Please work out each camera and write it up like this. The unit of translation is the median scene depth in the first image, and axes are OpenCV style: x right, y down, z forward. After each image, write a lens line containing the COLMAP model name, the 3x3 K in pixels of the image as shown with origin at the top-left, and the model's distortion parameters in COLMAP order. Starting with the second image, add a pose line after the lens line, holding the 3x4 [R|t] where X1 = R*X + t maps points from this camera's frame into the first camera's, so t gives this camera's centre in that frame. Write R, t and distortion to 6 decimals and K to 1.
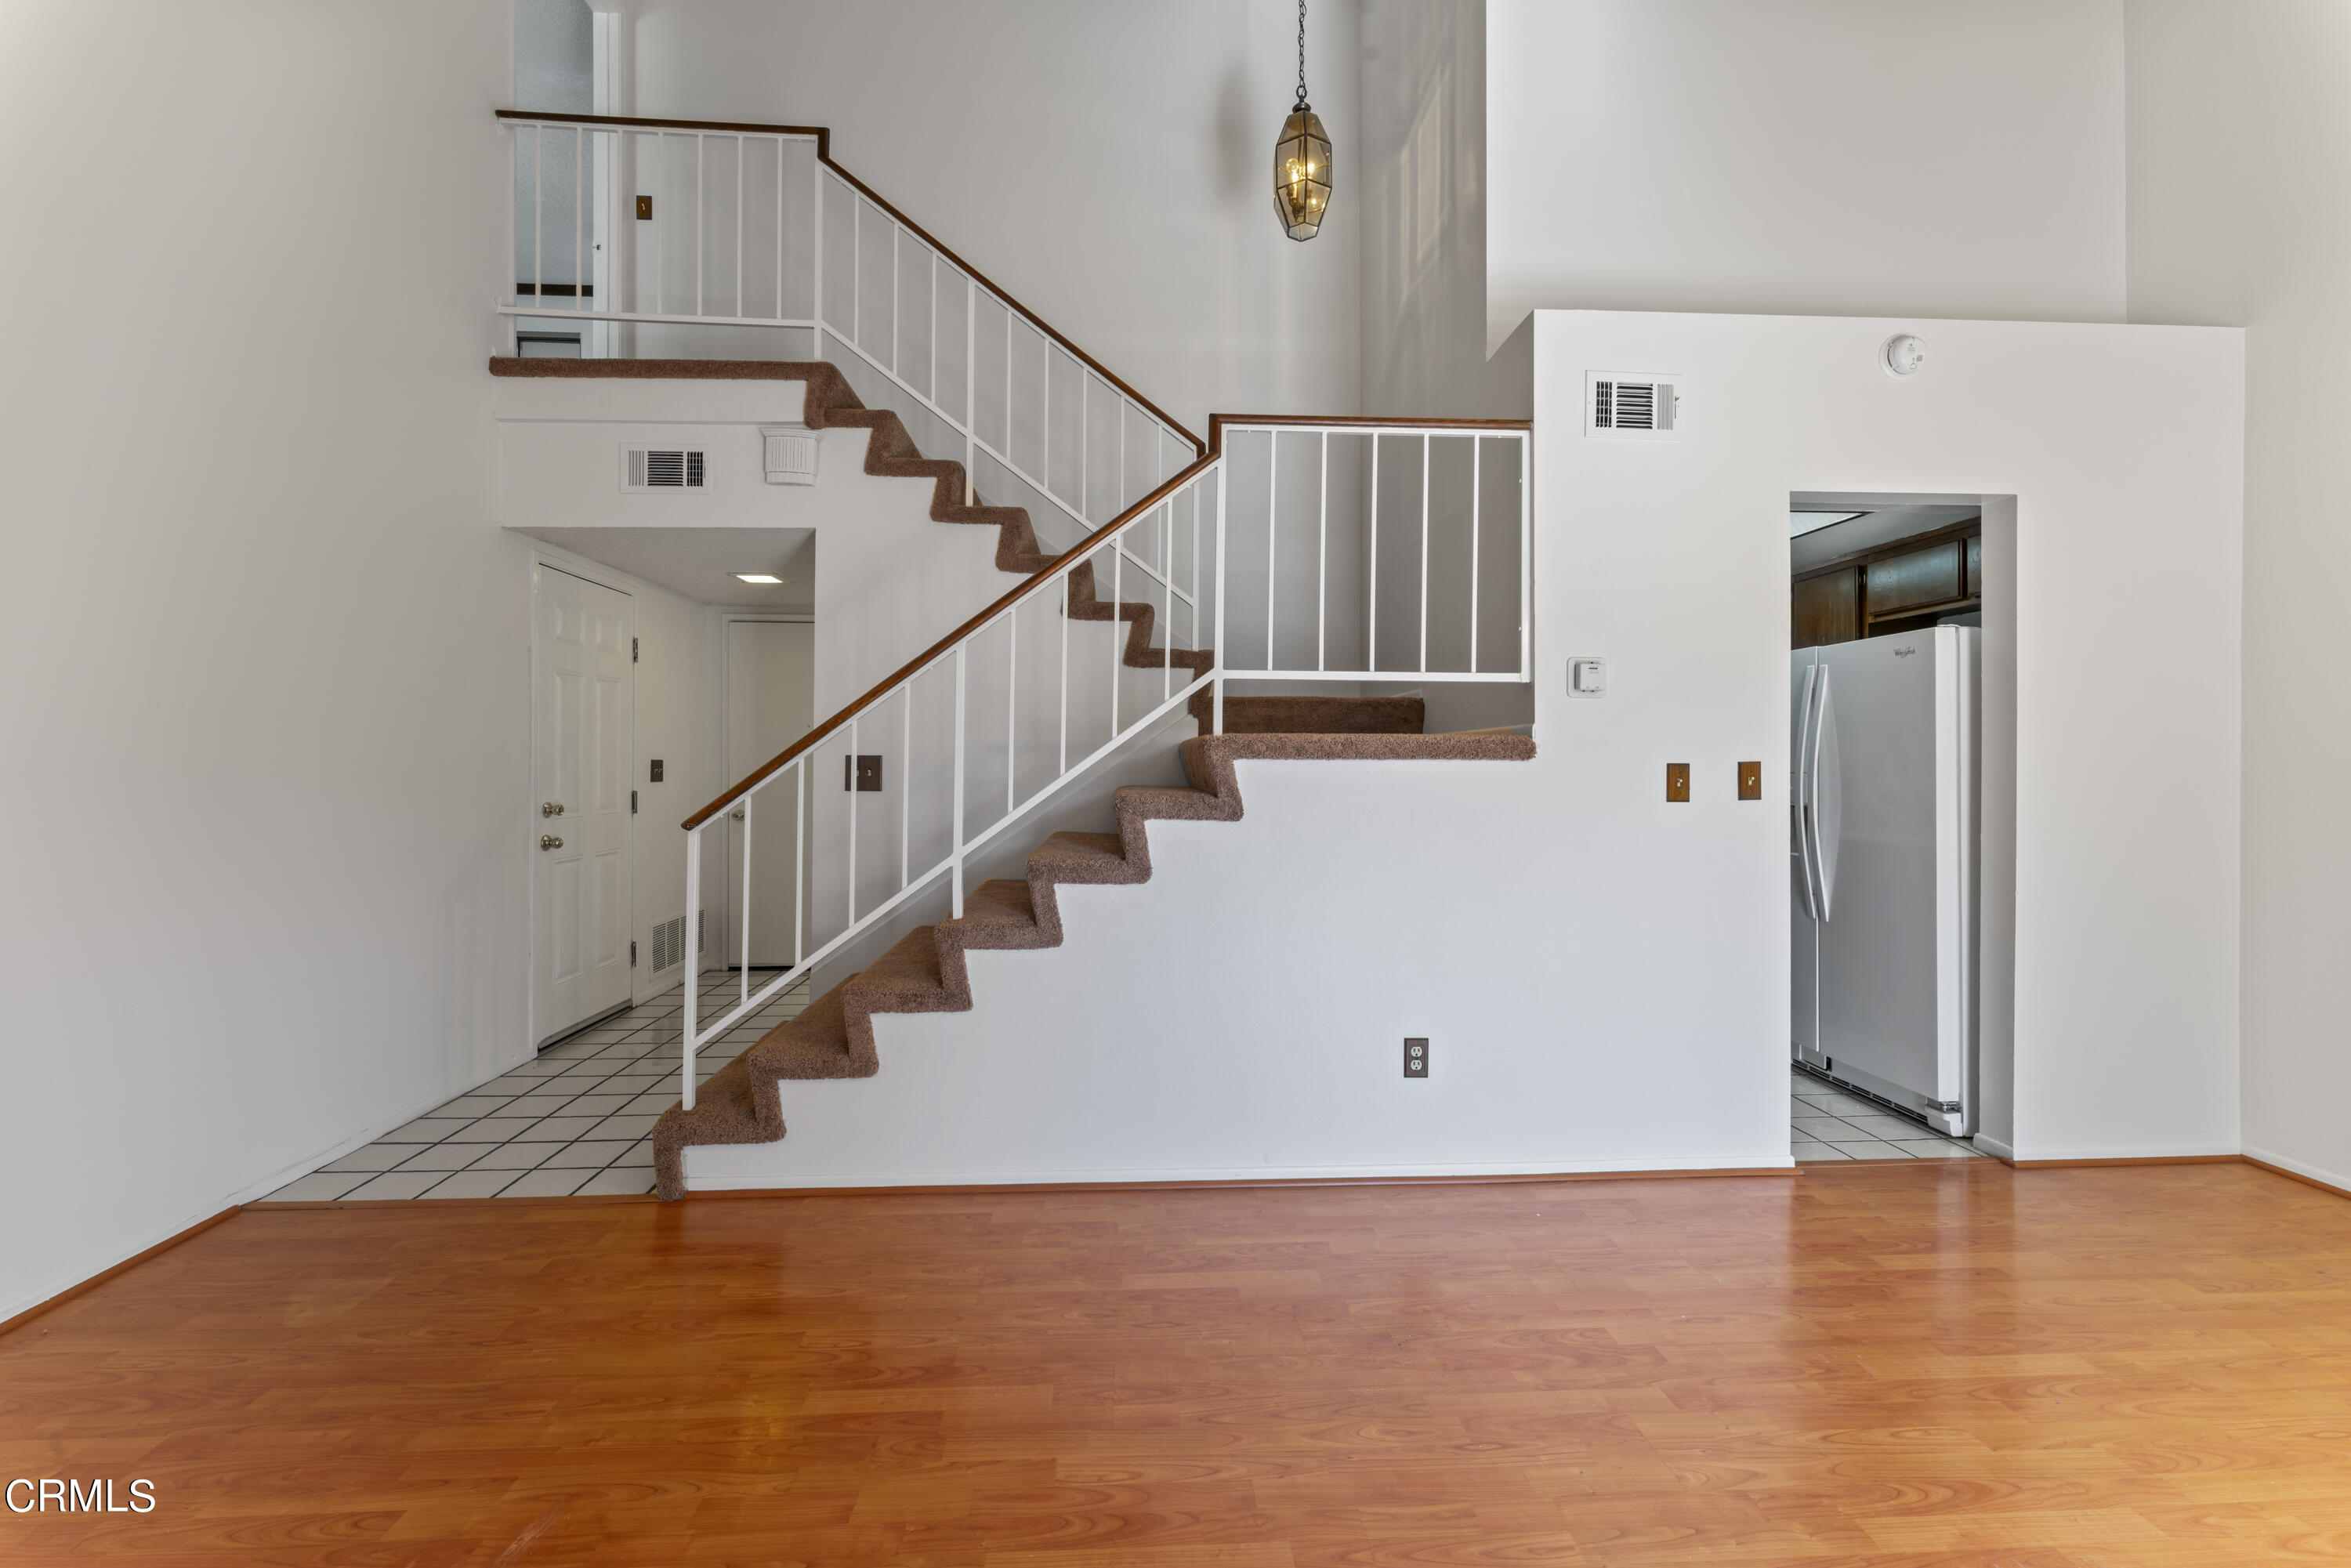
lens RADIAL K [[937.0, 0, 1172.5], [0, 937.0, 770.7], [0, 0, 1]] dist [0.000469, 0.000115]
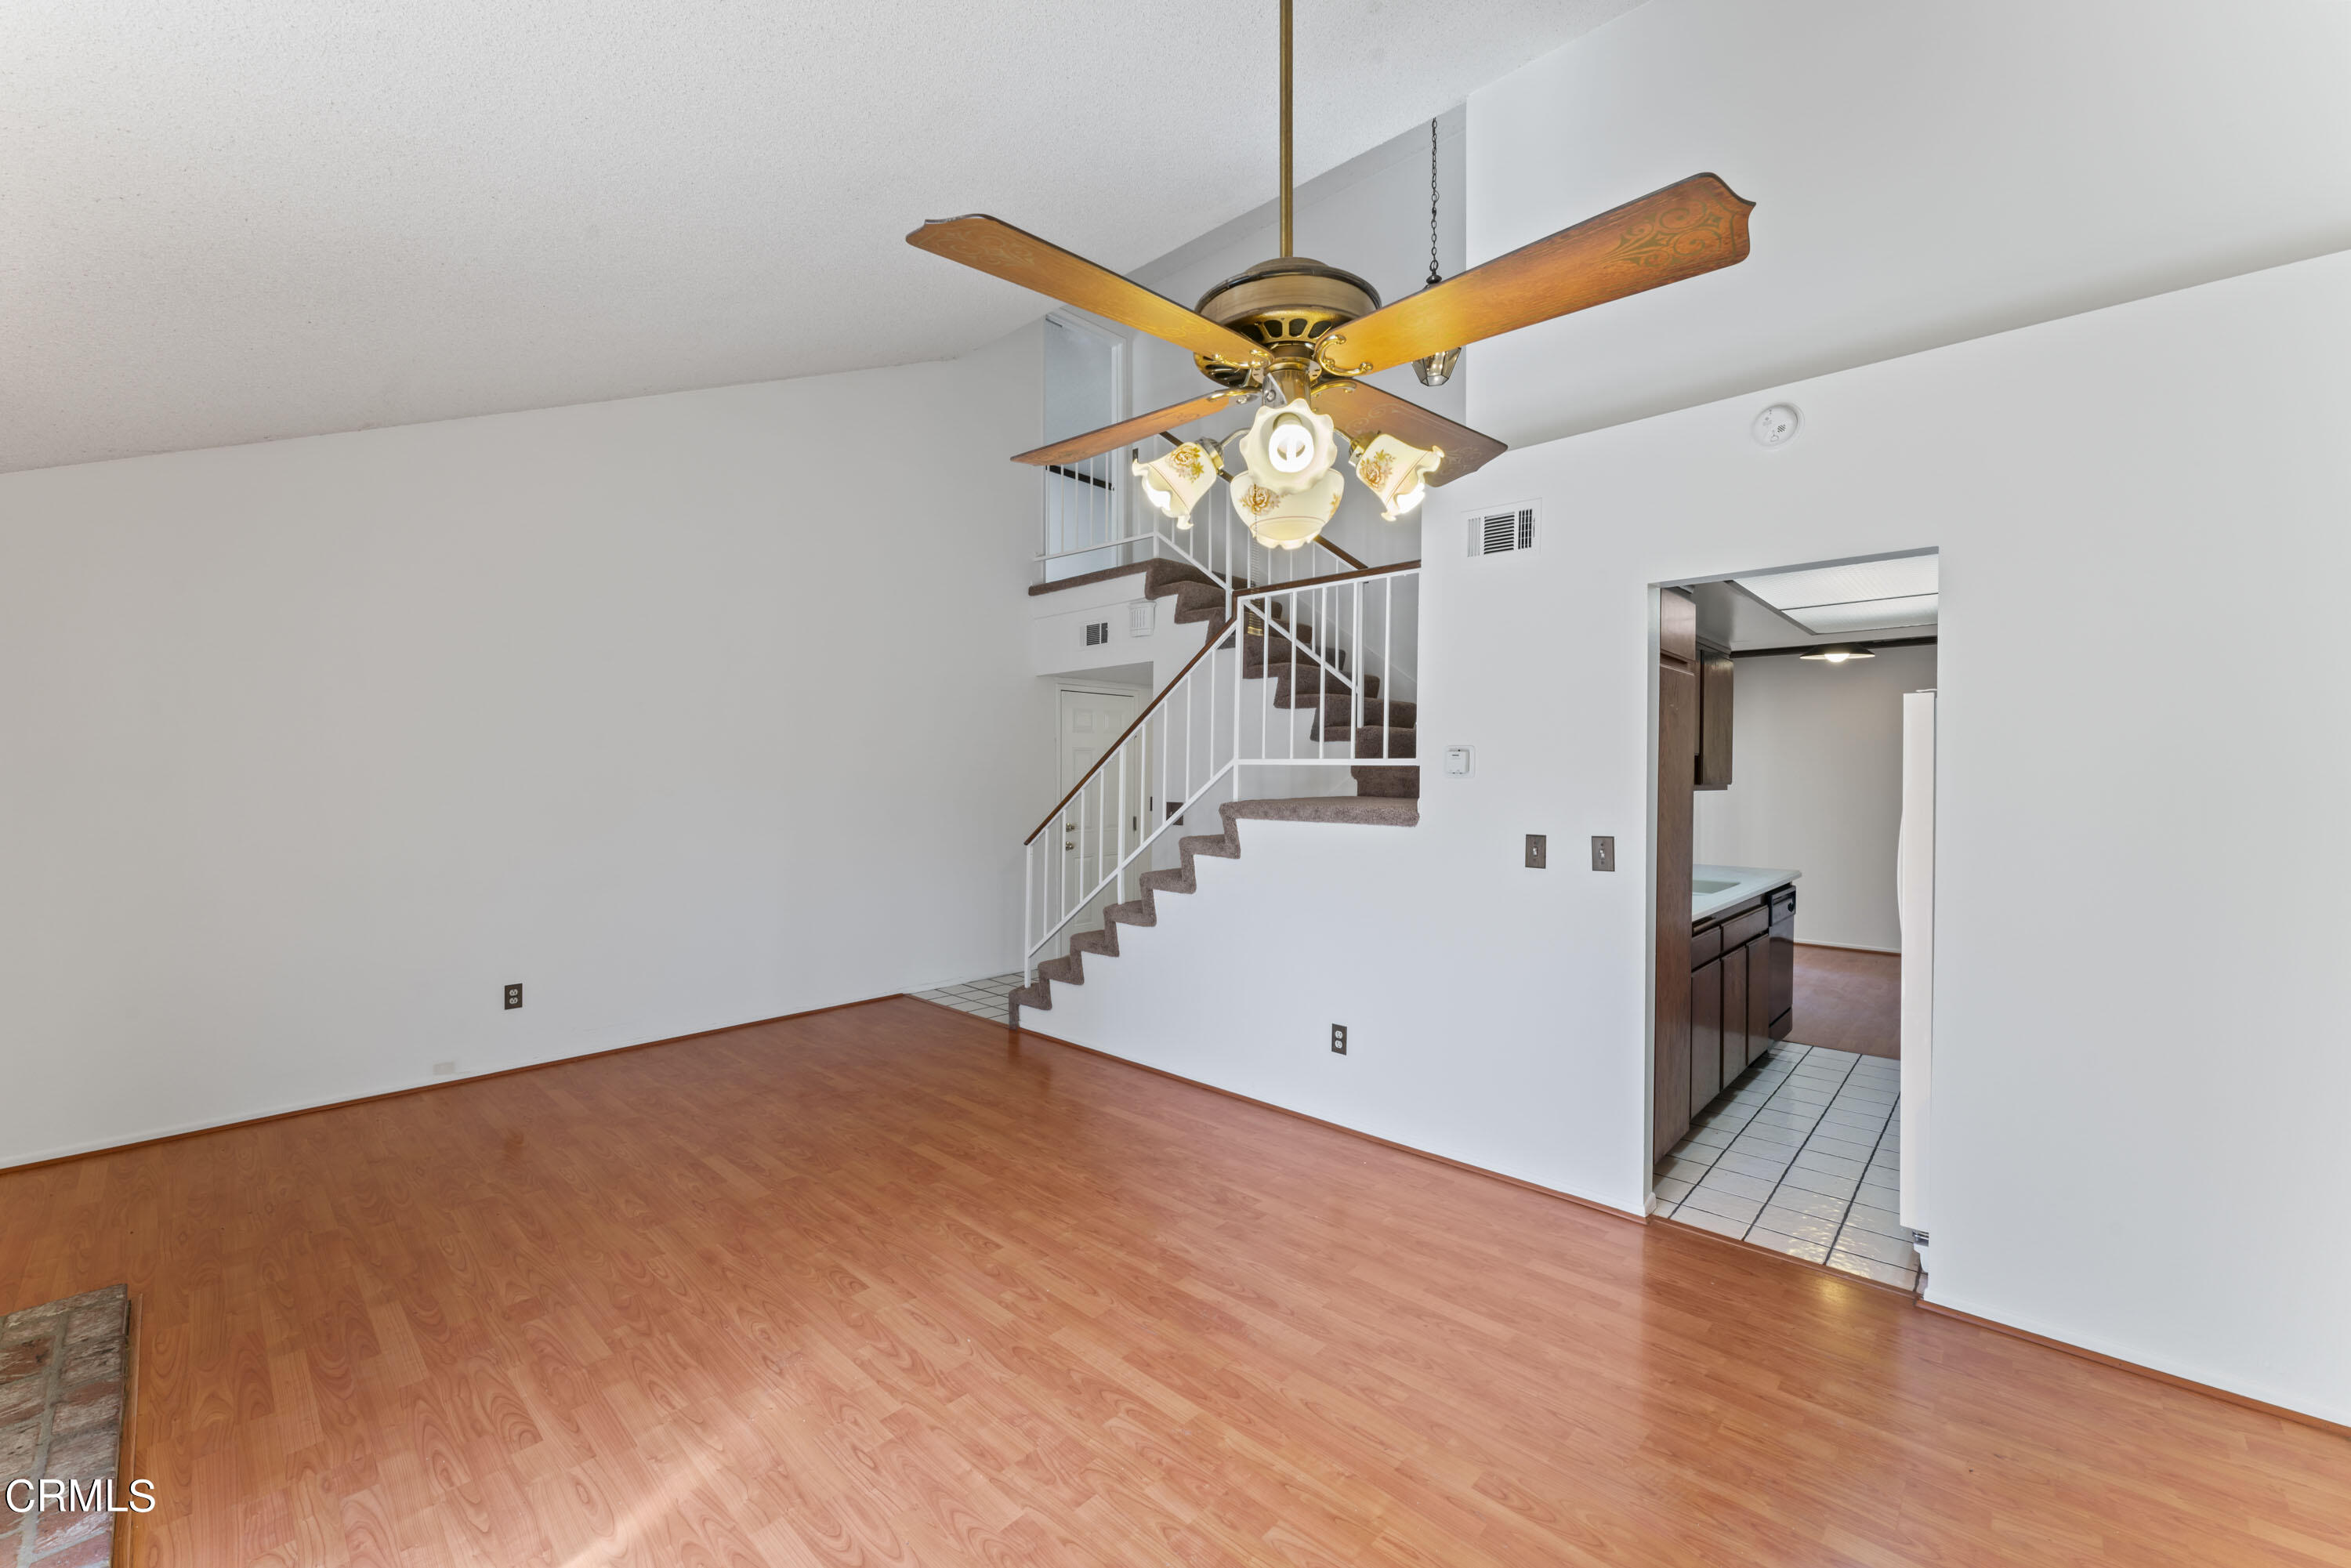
lens RADIAL K [[938.9, 0, 1167.0], [0, 938.9, 790.9], [0, 0, 1]] dist [0.000145, 0.000277]
pose [[0.688805, 0.013662, -0.724818, 1.100339], [-0.004444, 0.999883, 0.014623, -0.079312], [0.724933, -0.006851, 0.688785, -0.135058]]
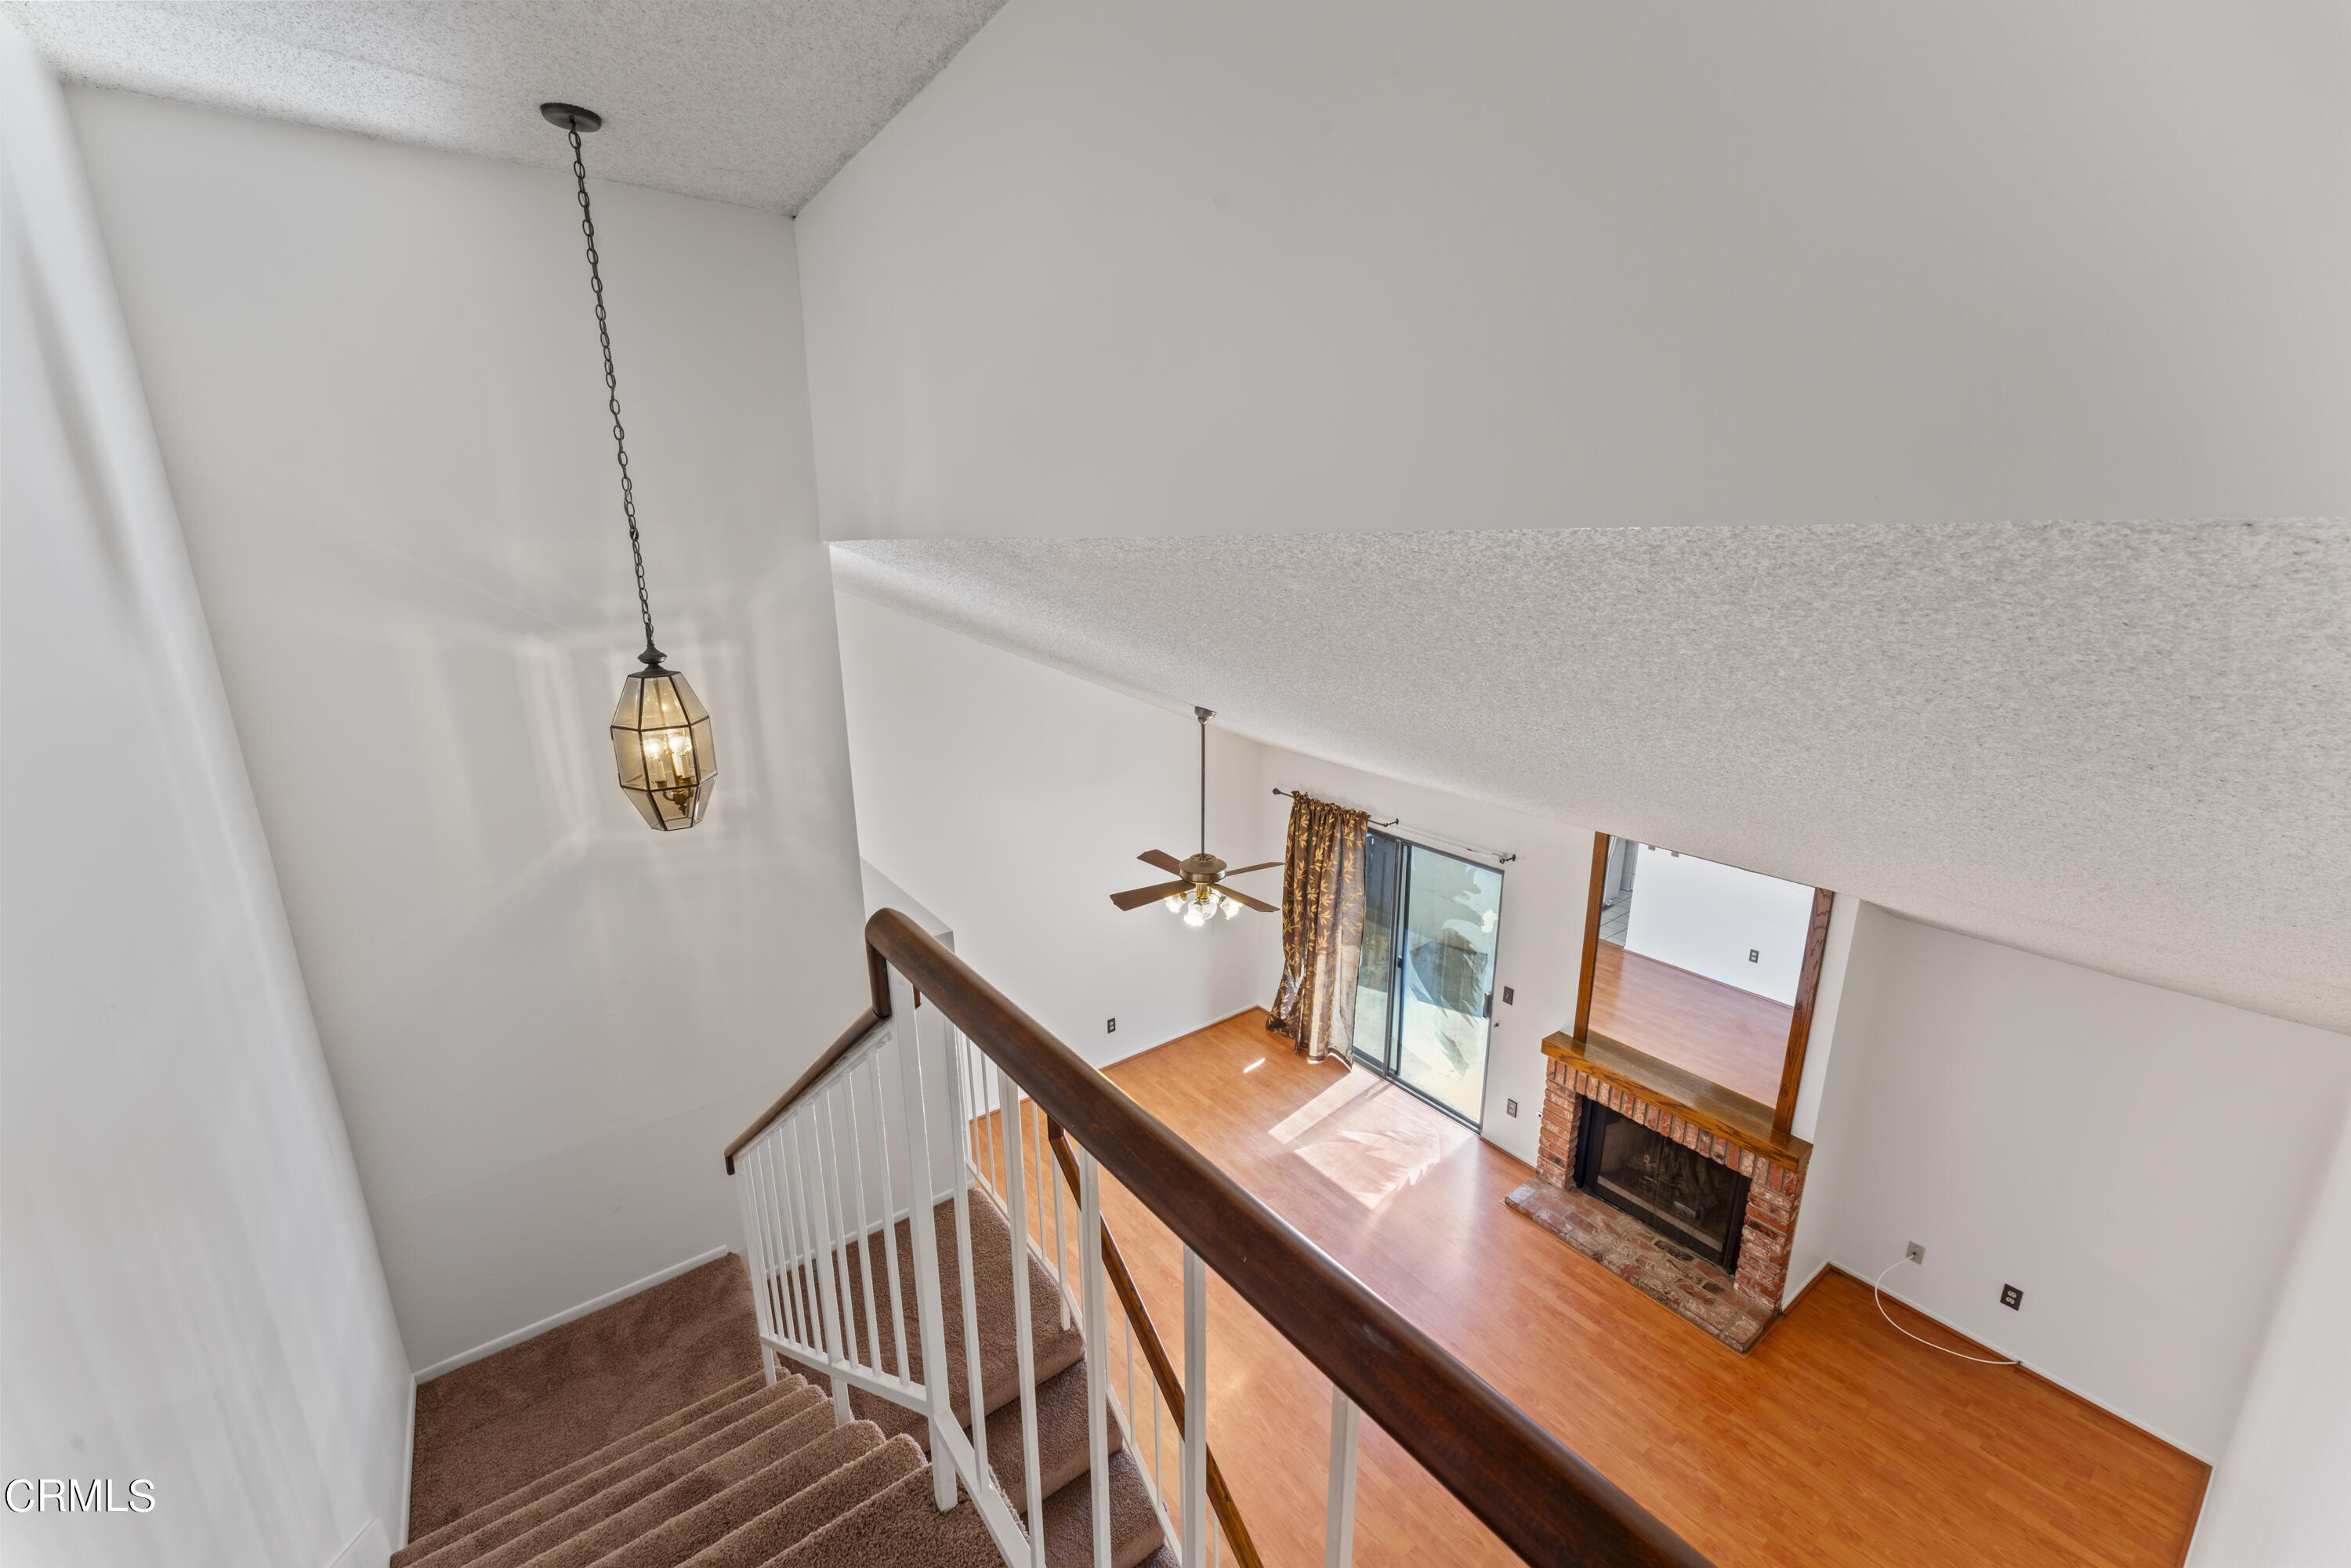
lens RADIAL K [[964.2, 0, 1157.1], [0, 964.2, 771.1], [0, 0, 1]] dist [-0.001609, 0.000694]
pose [[-0.542527, -0.218127, 0.811224, -0.940372], [0.016915, 0.962667, 0.270160, -1.156409], [-0.839868, 0.160291, -0.518584, 1.489971]]
